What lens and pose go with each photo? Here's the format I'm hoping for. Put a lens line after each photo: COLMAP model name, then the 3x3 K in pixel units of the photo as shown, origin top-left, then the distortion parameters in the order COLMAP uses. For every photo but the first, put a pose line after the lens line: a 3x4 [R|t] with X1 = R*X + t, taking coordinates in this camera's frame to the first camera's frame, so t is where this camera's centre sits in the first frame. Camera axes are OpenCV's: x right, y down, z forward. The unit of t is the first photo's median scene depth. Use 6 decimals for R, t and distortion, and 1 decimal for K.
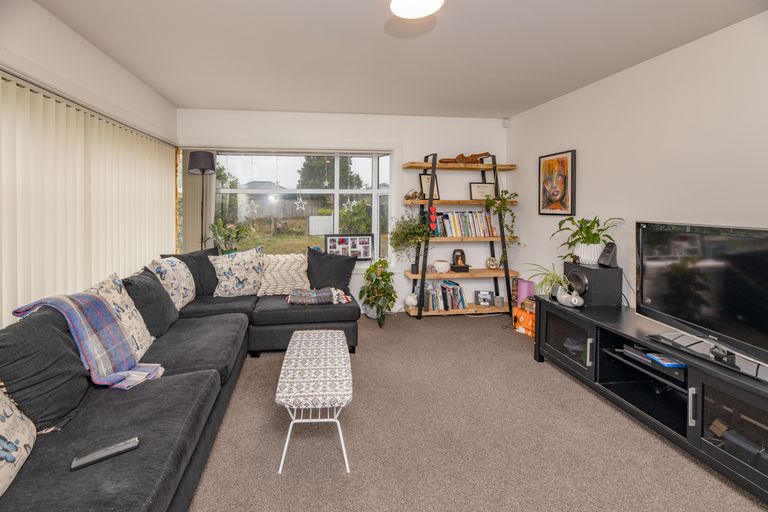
lens RADIAL K [[320.8, 0, 381.5], [0, 320.8, 206.1], [0, 0, 1]] dist [-0.000055, -0.000078]
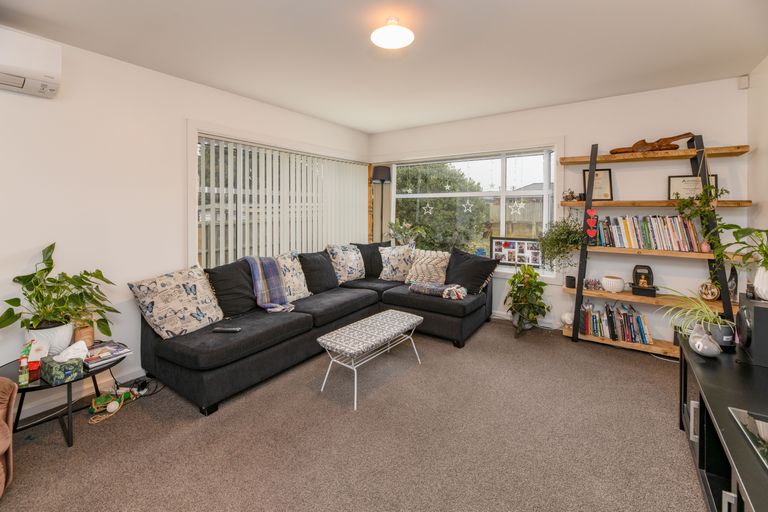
lens RADIAL K [[320.8, 0, 381.5], [0, 320.8, 206.1], [0, 0, 1]] dist [-0.000055, -0.000078]
pose [[0.759212, -0.004518, -0.650827, 0.281594], [-0.000838, 0.999968, -0.007918, 0.001039], [0.650842, 0.006557, 0.759185, 0.021426]]
